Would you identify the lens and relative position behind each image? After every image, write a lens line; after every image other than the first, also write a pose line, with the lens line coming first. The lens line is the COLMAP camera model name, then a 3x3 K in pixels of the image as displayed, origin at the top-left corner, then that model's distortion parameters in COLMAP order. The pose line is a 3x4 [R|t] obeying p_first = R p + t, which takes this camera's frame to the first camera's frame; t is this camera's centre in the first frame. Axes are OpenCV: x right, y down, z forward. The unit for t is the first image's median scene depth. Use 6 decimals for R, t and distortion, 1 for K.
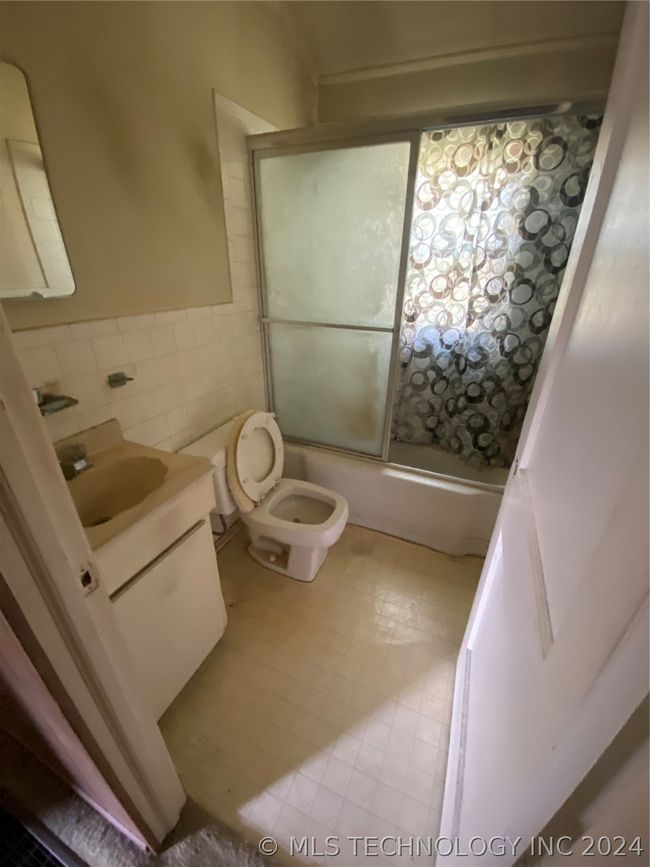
lens RADIAL K [[350.0, 0, 326.3], [0, 350.0, 435.6], [0, 0, 1]] dist [-0.000761, -0.000052]
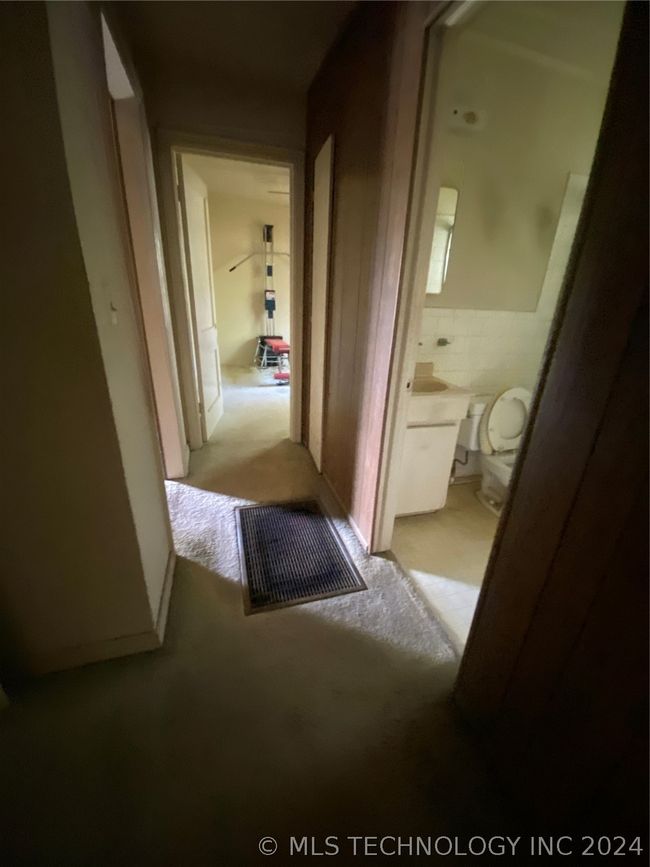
lens RADIAL K [[350.0, 0, 323.3], [0, 350.0, 433.5], [0, 0, 1]] dist [-0.000761, -0.000052]
pose [[0.638559, 0.308049, -0.705229, 0.356481], [-0.359766, 0.929581, 0.080293, 0.287273], [0.680302, 0.202445, 0.704418, -0.498224]]
